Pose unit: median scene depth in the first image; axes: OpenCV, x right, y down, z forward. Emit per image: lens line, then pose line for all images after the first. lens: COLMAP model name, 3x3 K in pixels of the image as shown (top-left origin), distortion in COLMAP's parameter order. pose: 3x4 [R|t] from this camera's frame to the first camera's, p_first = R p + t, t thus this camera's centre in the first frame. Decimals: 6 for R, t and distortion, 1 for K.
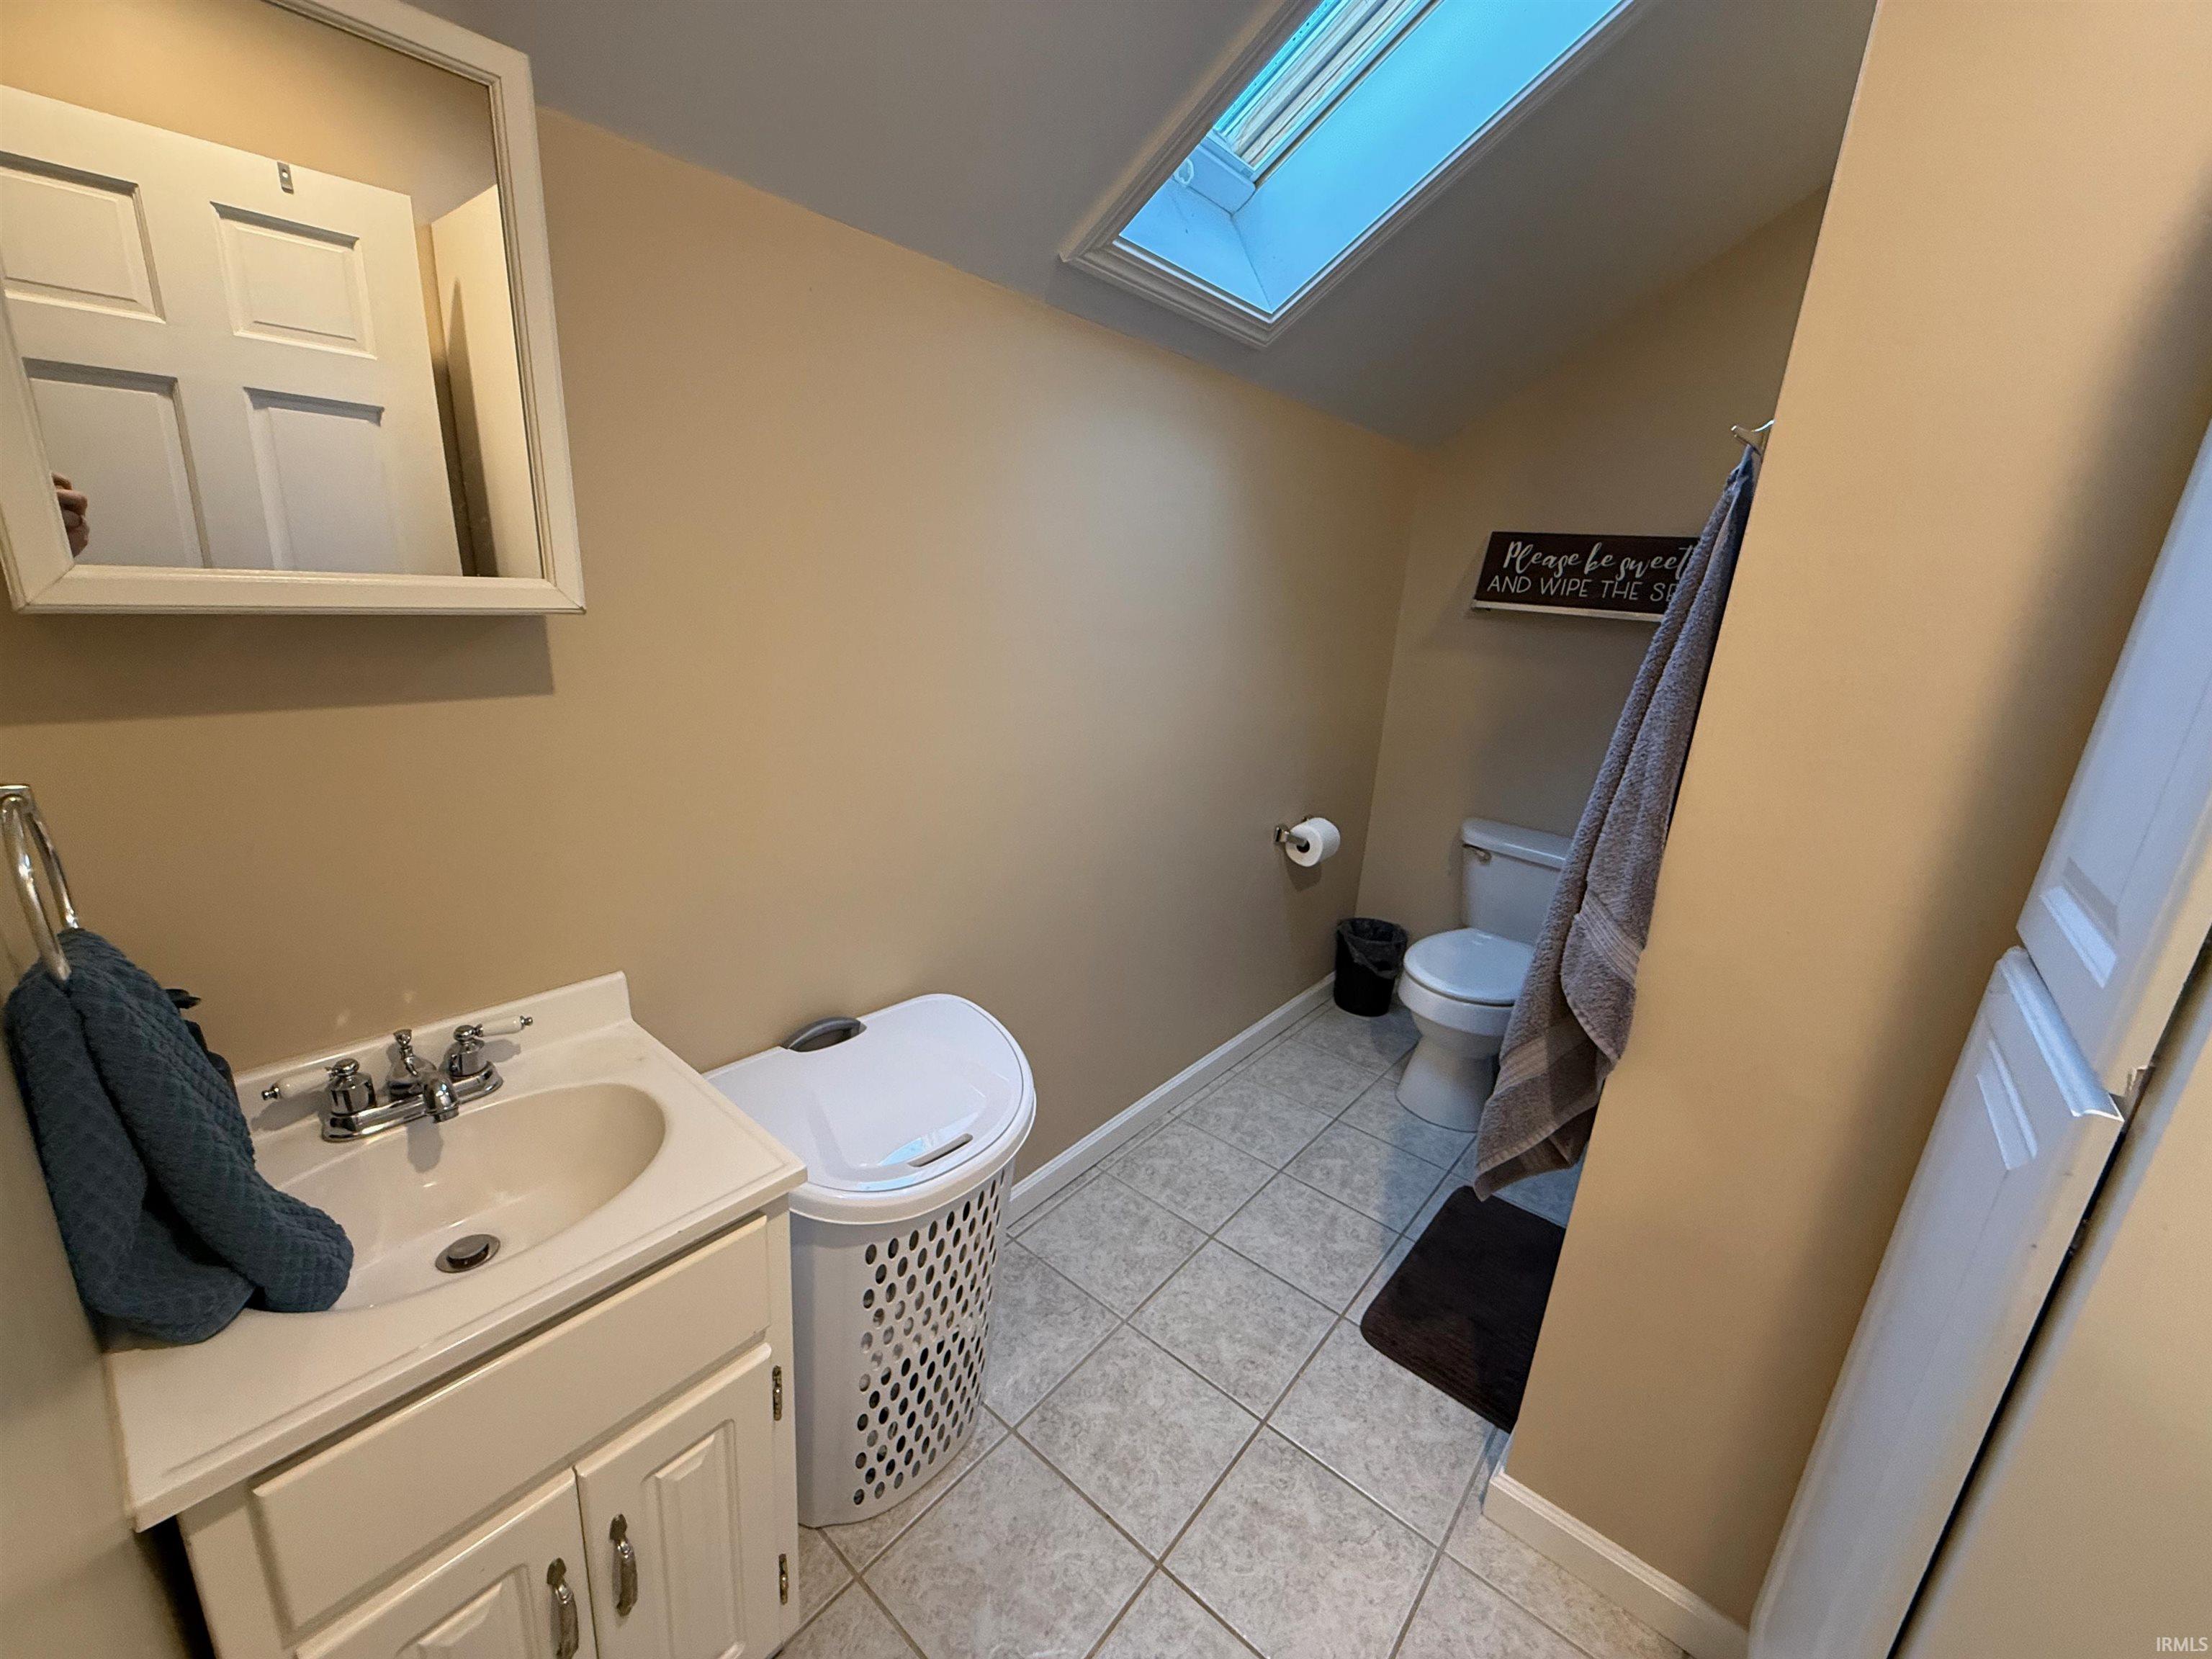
lens RADIAL K [[877.0, 0, 1095.3], [0, 877.0, 821.7], [0, 0, 1]] dist [-0.003642, -0.000570]
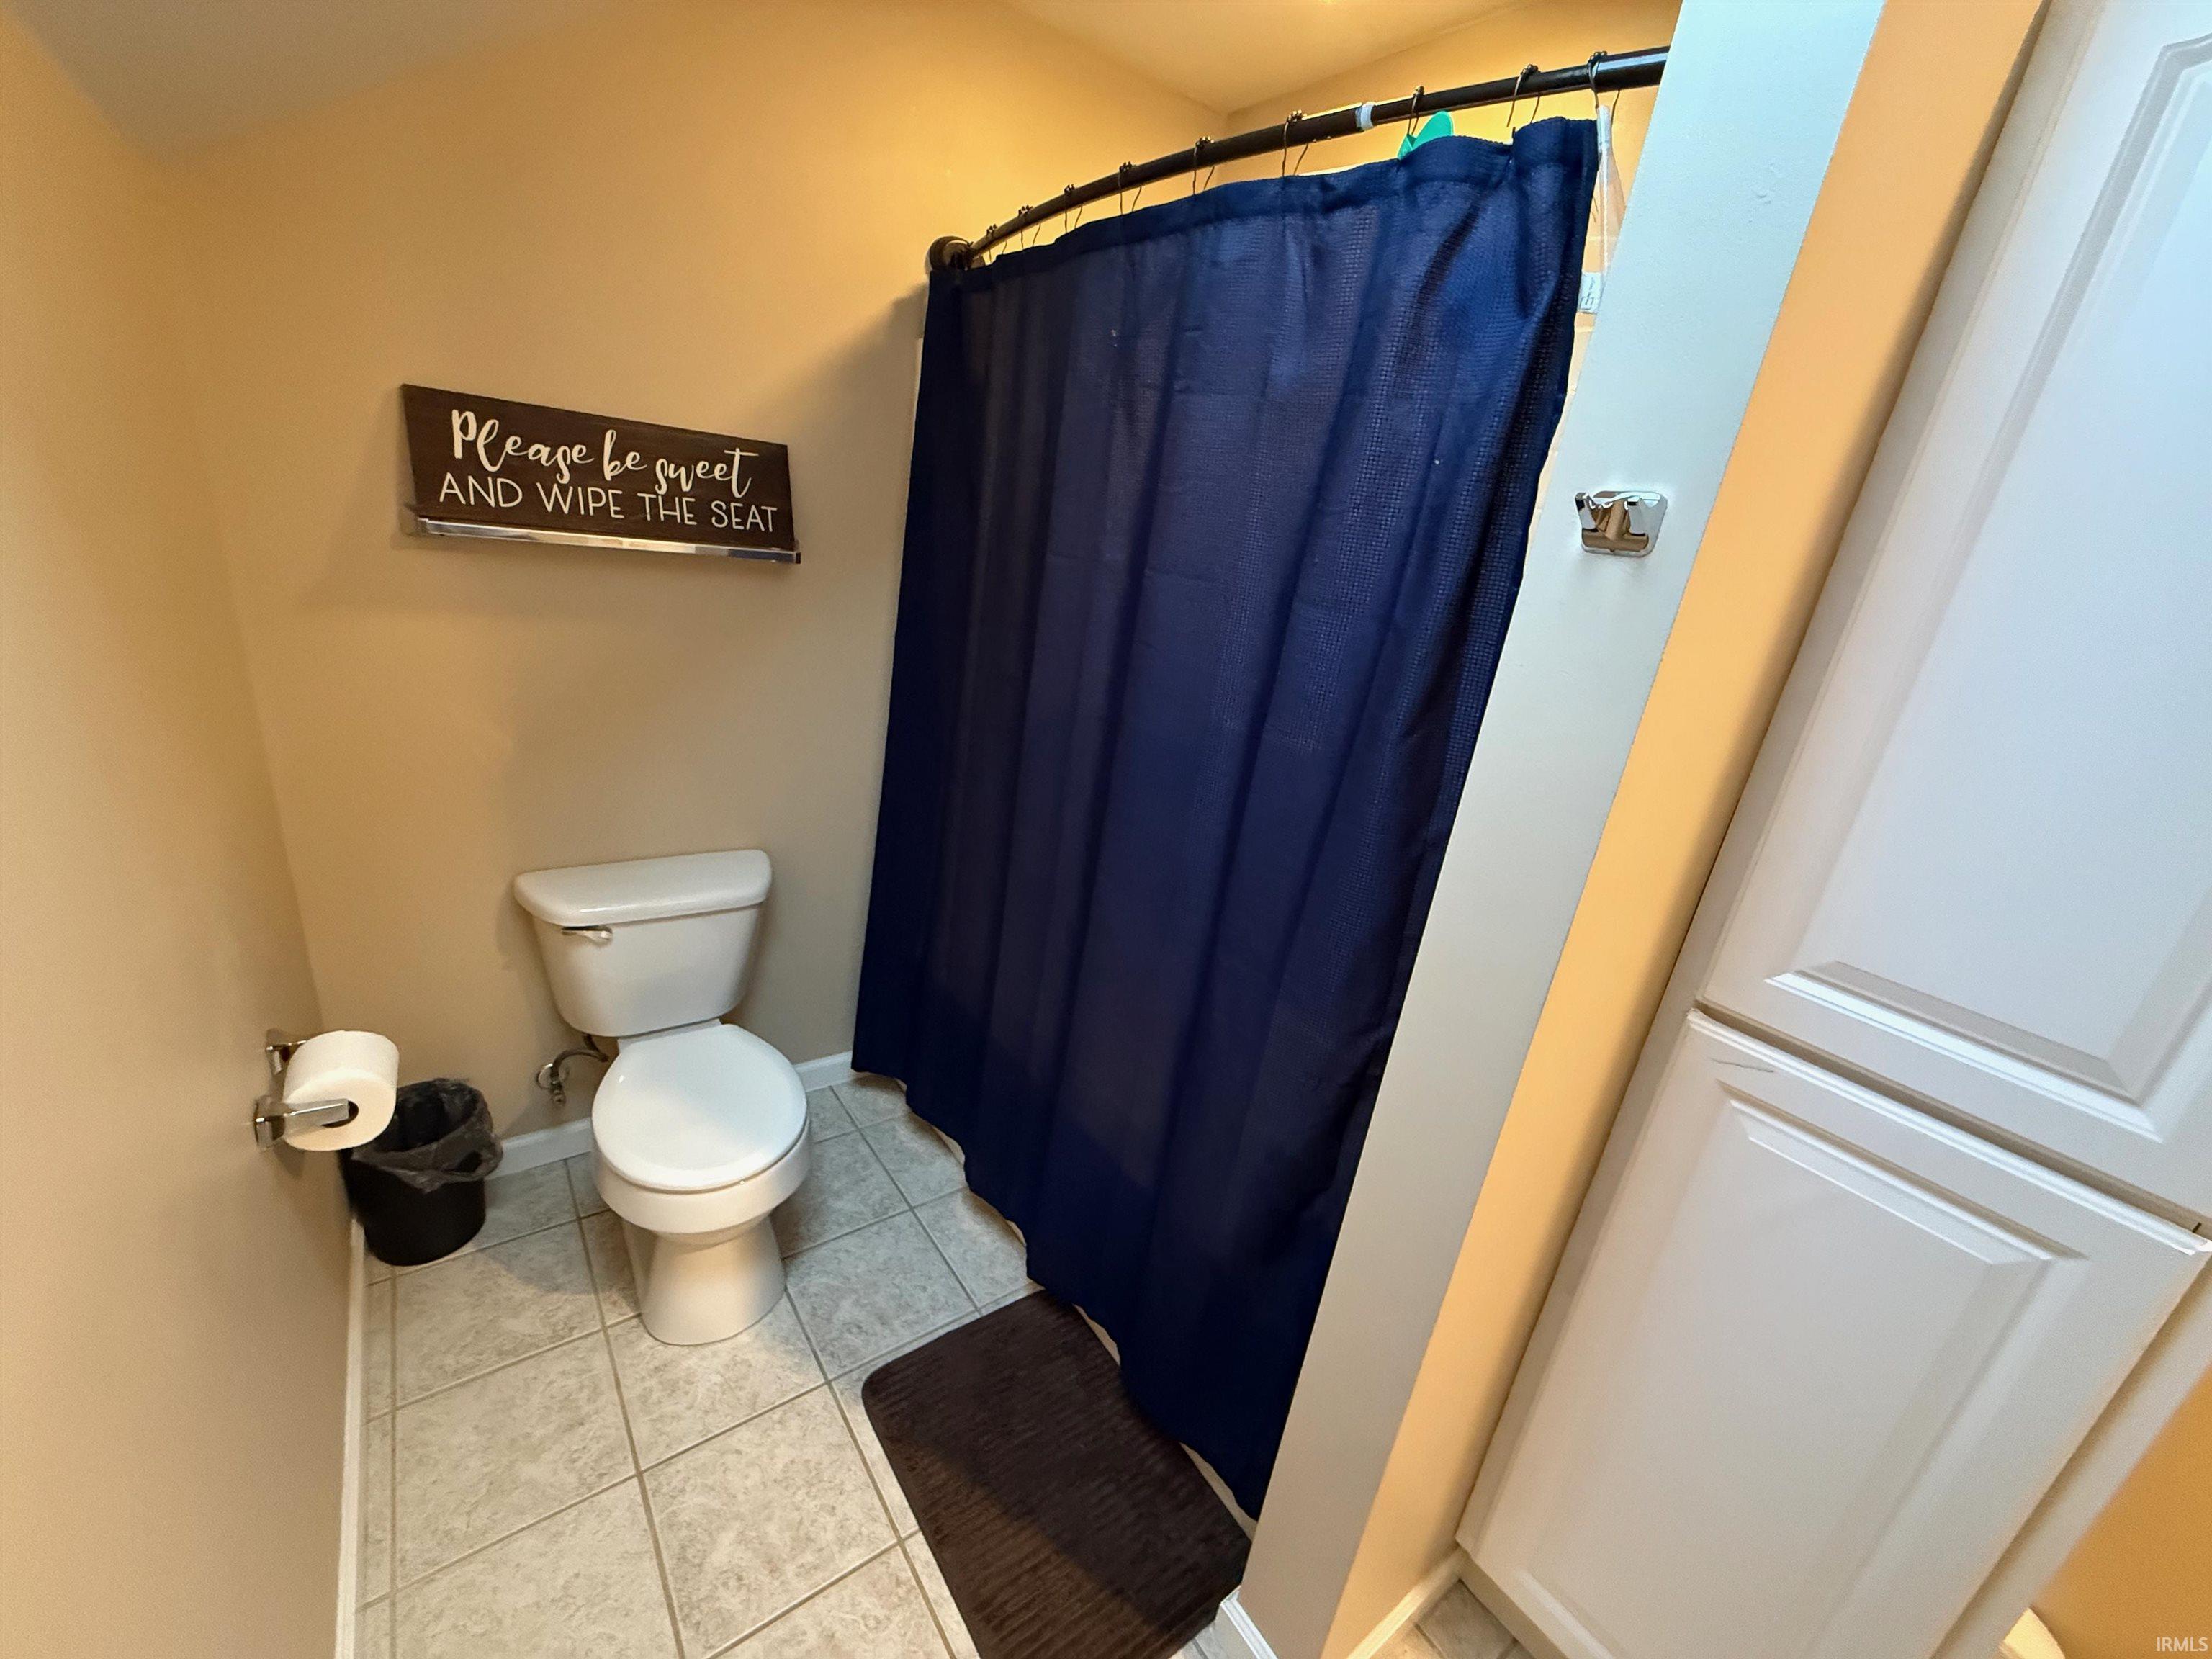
lens RADIAL K [[877.0, 0, 1099.6], [0, 877.0, 839.1], [0, 0, 1]] dist [-0.003642, -0.000570]
pose [[0.241921, -0.359330, 0.901308, -0.024078], [0.163713, 0.930699, 0.327105, -0.187930], [-0.956385, 0.068423, 0.283982, 0.488586]]
